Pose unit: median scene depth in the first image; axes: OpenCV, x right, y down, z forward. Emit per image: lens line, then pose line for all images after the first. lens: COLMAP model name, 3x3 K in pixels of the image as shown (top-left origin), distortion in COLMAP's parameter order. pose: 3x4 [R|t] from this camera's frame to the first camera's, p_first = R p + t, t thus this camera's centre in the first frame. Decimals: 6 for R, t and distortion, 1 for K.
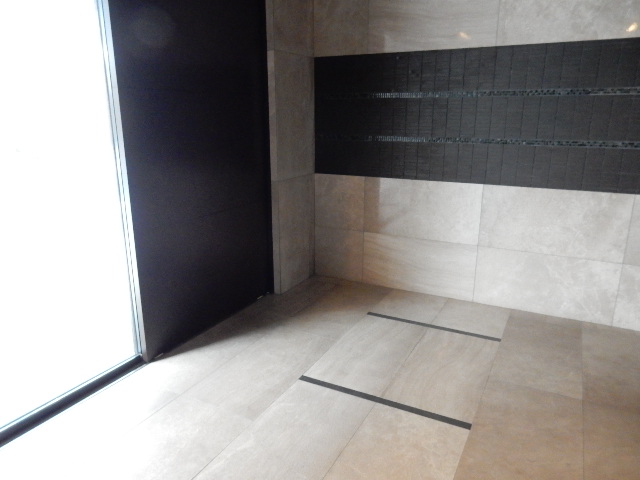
lens RADIAL K [[467.1, 0, 319.0], [0, 467.1, 244.7], [0, 0, 1]] dist [-0.008058, 0.001600]
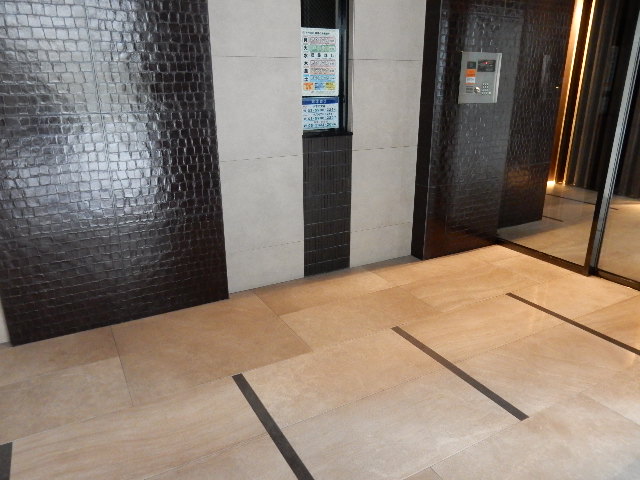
lens RADIAL K [[467.1, 0, 319.0], [0, 467.1, 244.7], [0, 0, 1]] dist [-0.008058, 0.001600]
pose [[-0.836509, -0.177490, 0.518411, -0.324833], [0.149866, 0.835906, 0.528017, -0.384925], [-0.527060, 0.519383, -0.672643, 1.428805]]
